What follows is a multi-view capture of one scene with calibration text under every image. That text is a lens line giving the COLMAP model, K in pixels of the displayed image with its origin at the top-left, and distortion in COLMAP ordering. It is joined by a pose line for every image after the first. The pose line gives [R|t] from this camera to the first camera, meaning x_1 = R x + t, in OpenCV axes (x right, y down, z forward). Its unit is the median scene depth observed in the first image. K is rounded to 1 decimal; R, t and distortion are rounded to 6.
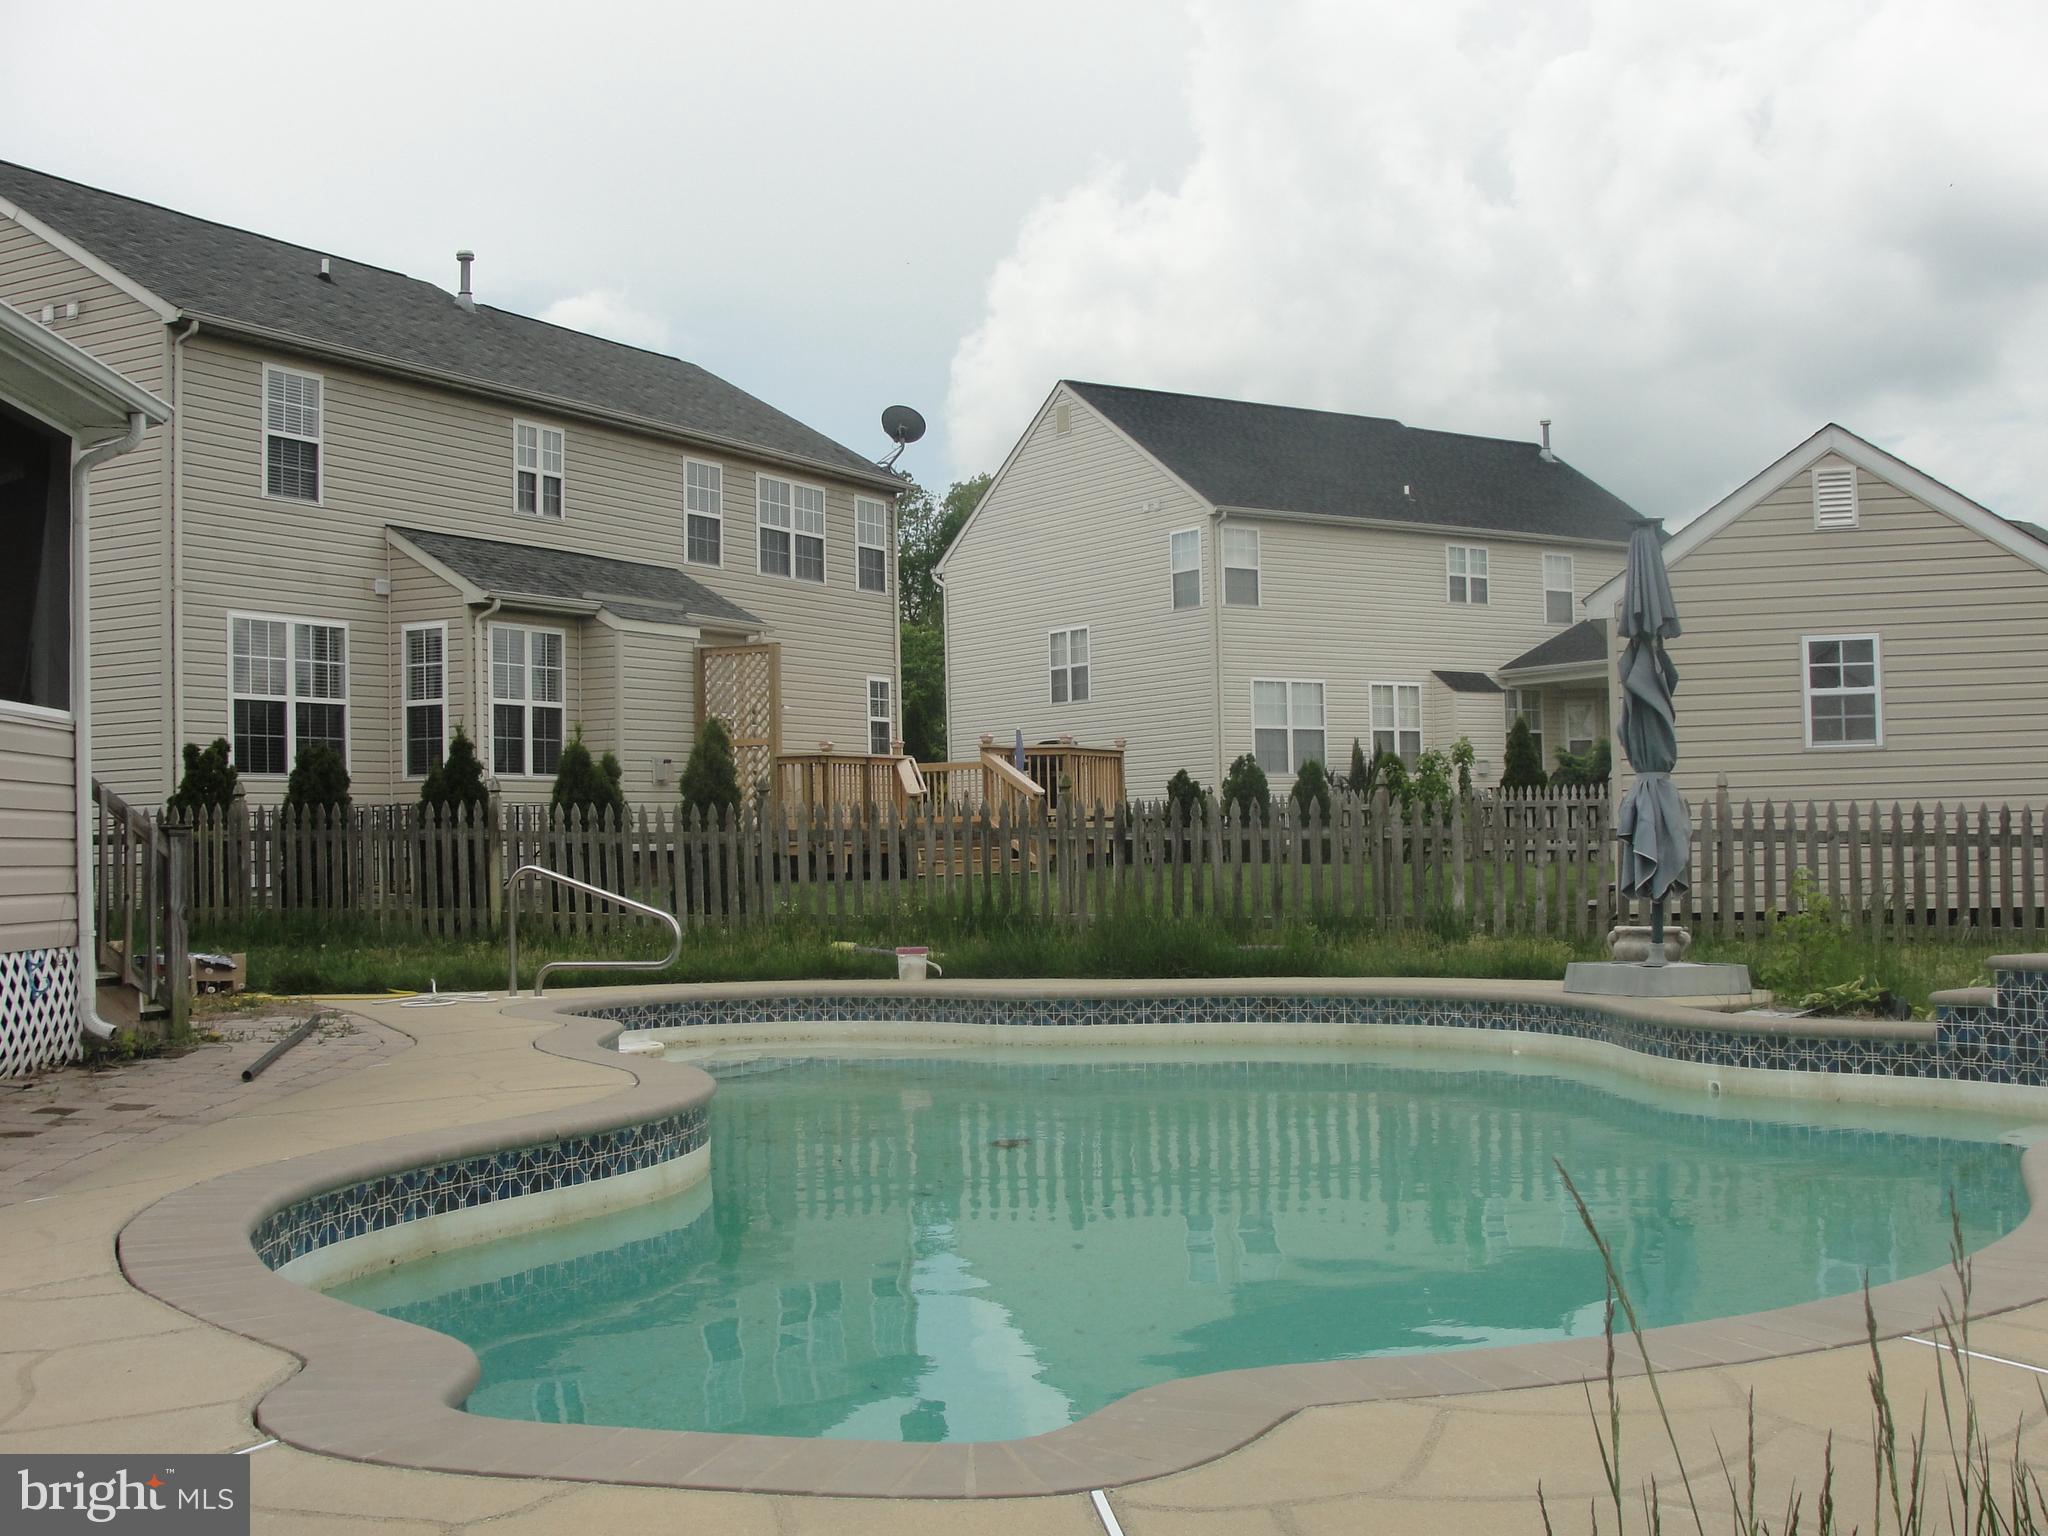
lens RADIAL K [[2351.0, 0, 1024.0], [0, 2351.0, 768.0], [0, 0, 1]] dist [-0.224065, 0.273213]
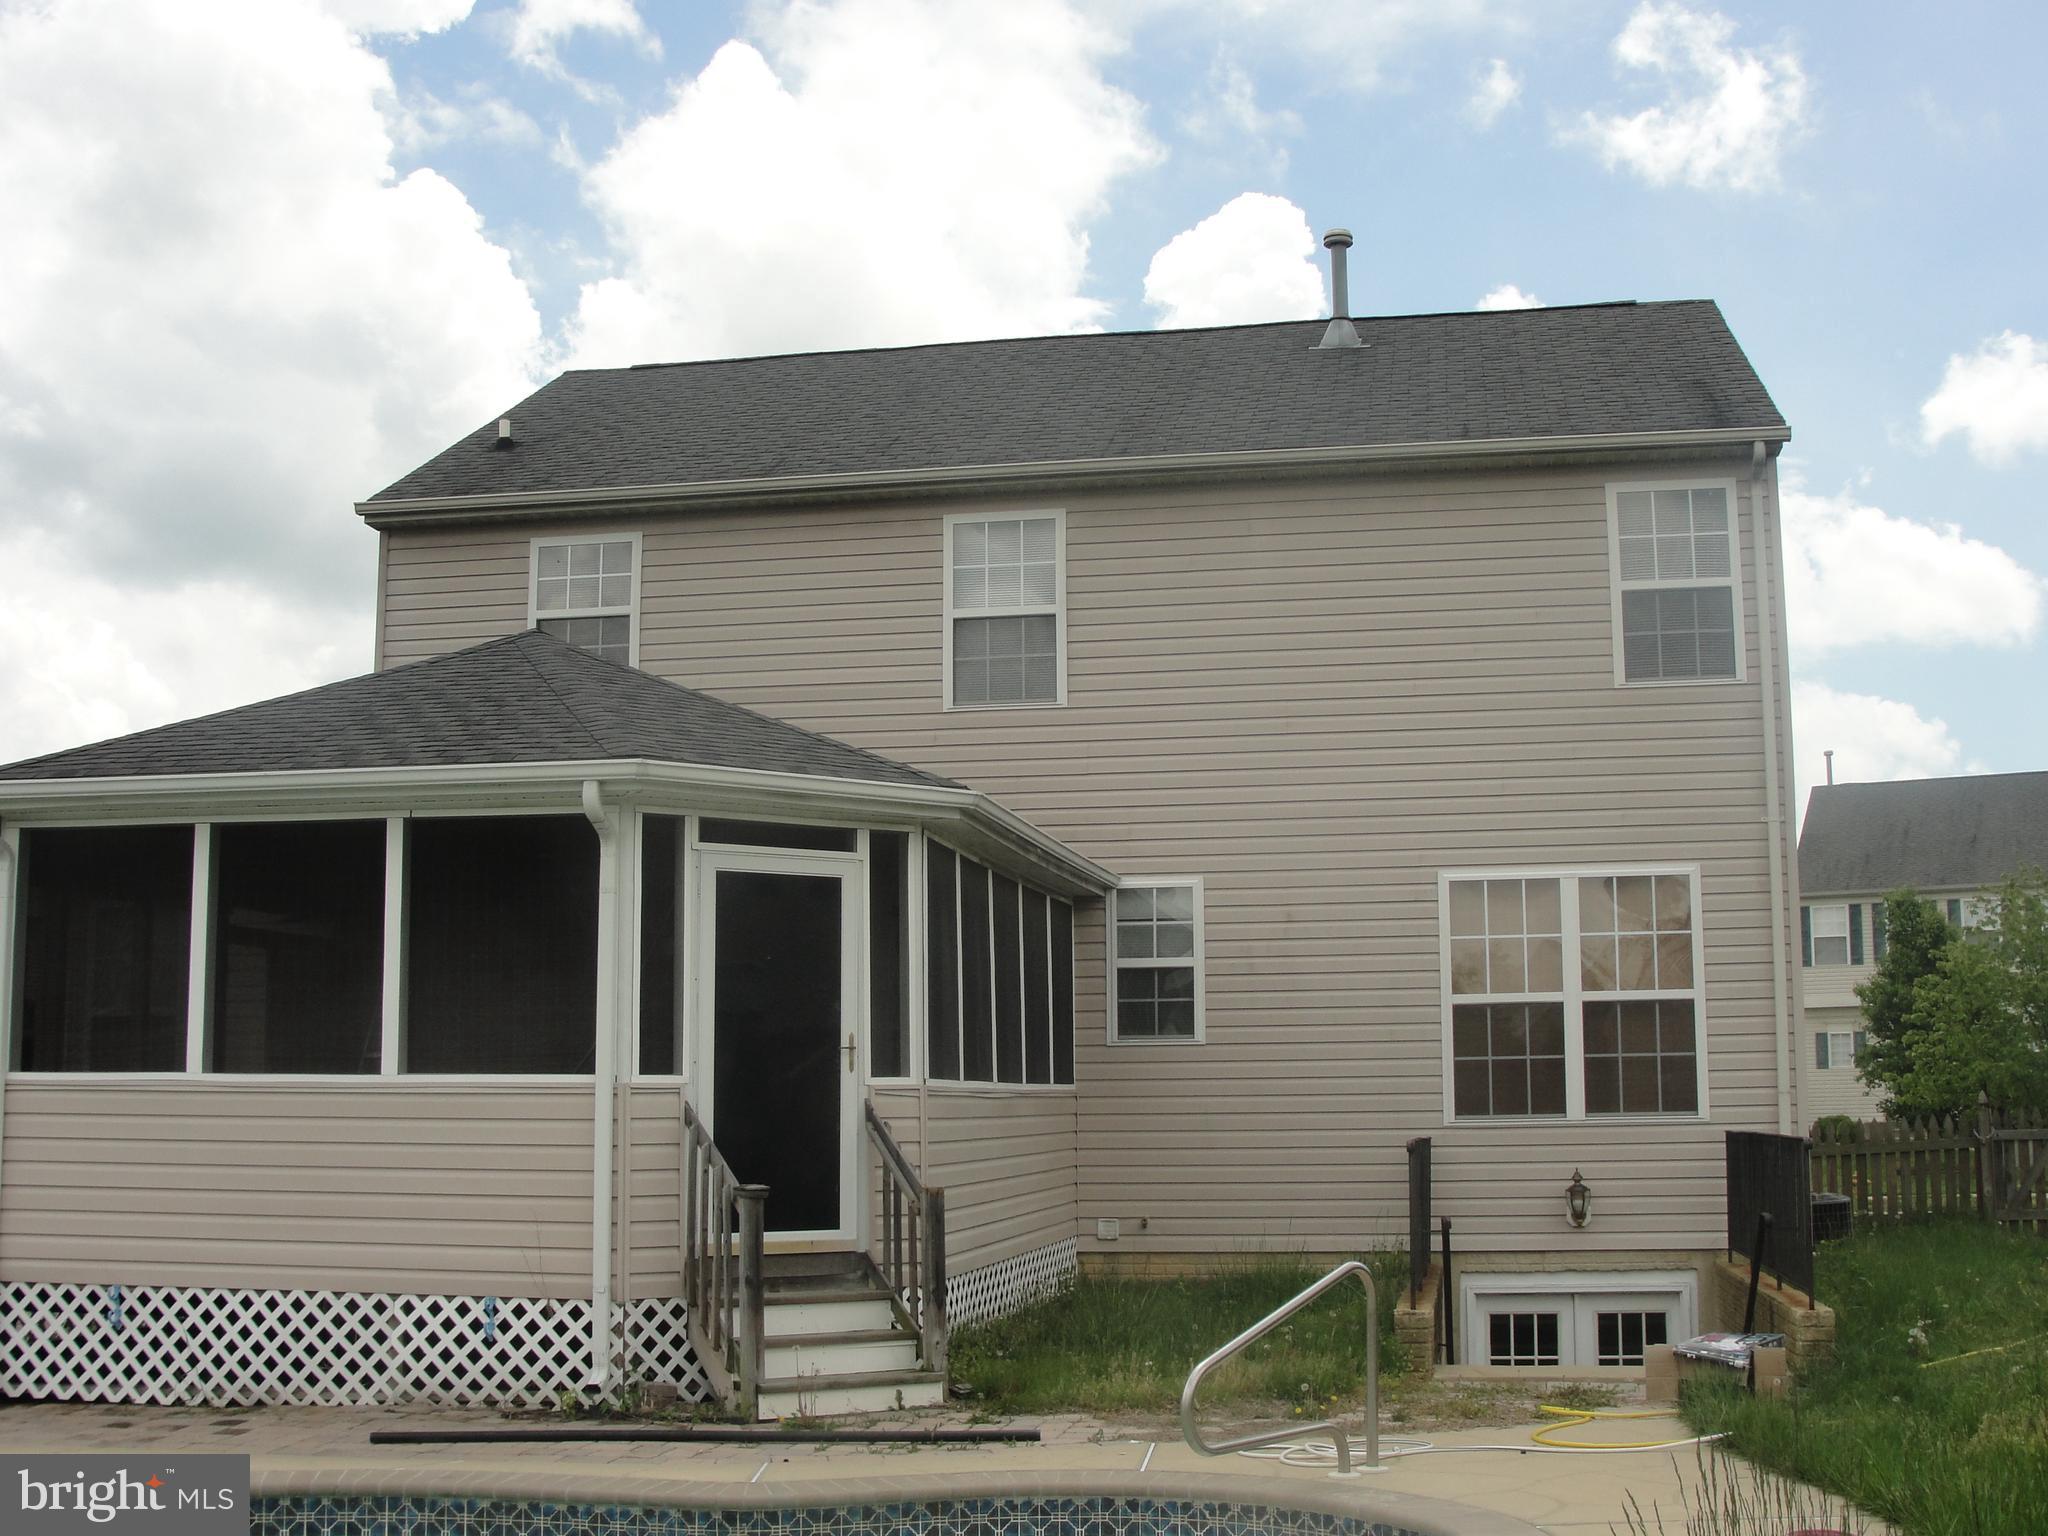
lens RADIAL K [[2351.0, 0, 1024.0], [0, 2351.0, 768.0], [0, 0, 1]] dist [-0.224065, 0.273213]
pose [[0.261281, -0.143145, -0.954590, 0.269084], [0.020122, 0.989536, -0.142878, -0.004167], [0.965053, 0.018123, 0.261427, 0.706623]]
